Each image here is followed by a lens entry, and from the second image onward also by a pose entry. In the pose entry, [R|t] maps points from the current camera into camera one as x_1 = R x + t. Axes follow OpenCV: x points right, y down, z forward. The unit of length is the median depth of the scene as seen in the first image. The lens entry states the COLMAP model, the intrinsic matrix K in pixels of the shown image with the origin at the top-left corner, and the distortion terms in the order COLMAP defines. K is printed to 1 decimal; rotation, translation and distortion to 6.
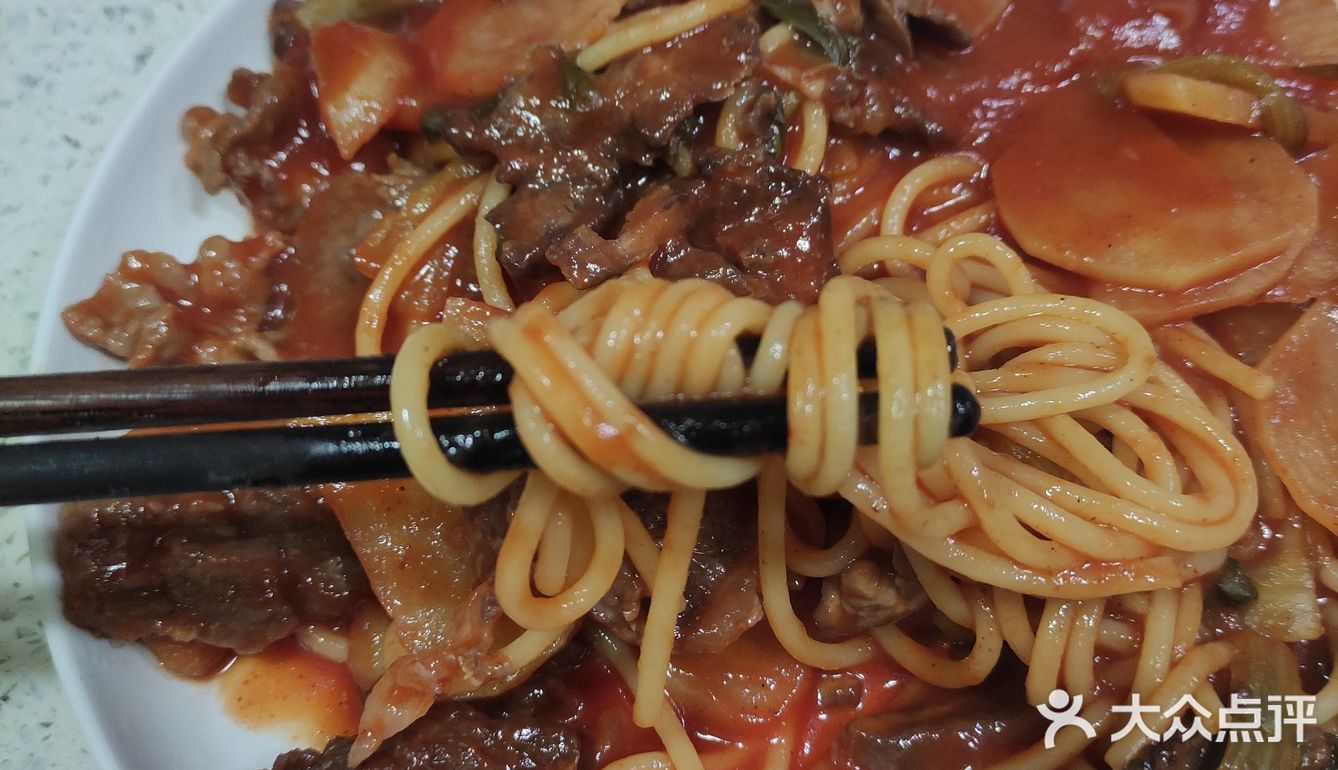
lens RADIAL K [[1294.4, 0, 664.9], [0, 1294.4, 434.4], [0, 0, 1]] dist [-0.019599, -0.022692]
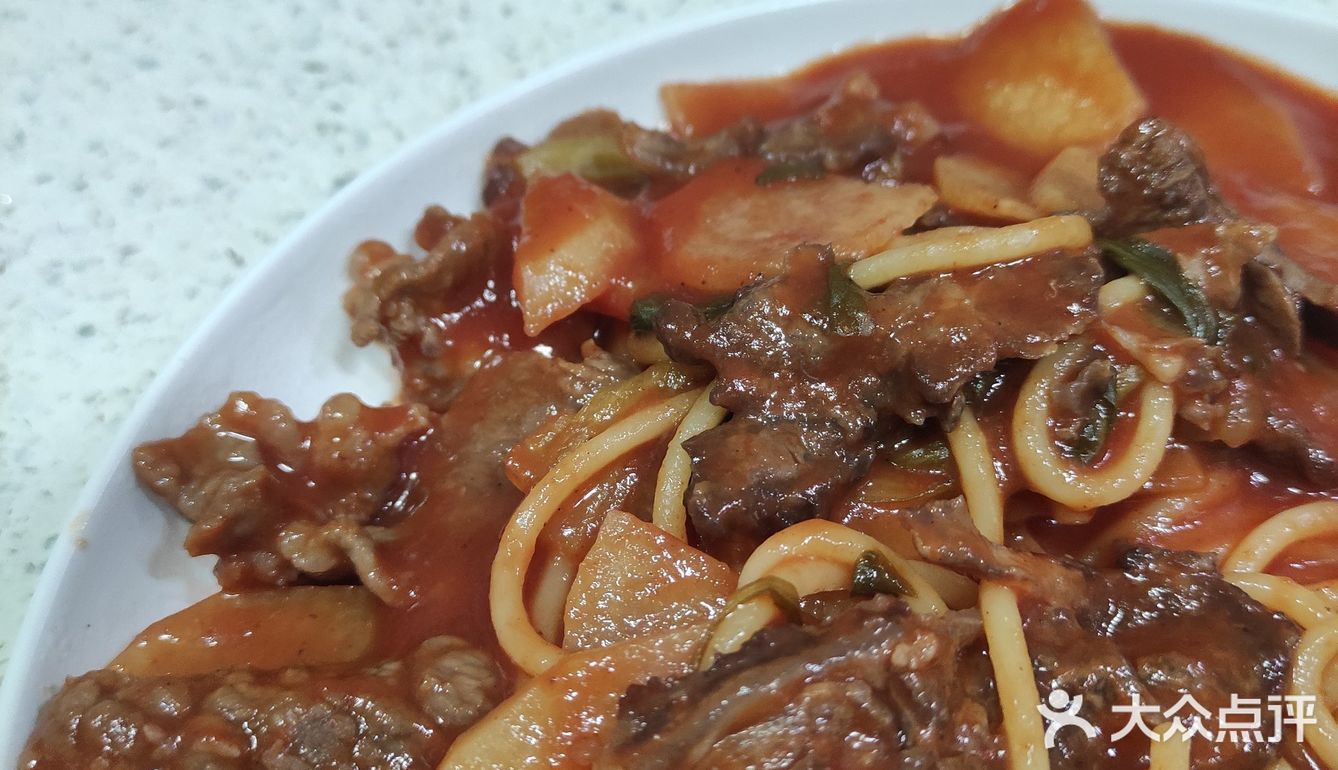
lens RADIAL K [[1344.1, 0, 666.9], [0, 1344.1, 476.1], [0, 0, 1]] dist [-0.012236, -0.017035]
pose [[0.966054, 0.210910, -0.149185, -0.027945], [-0.231603, 0.962908, -0.138452, -0.039269], [0.114450, 0.168304, 0.979068, 0.233635]]
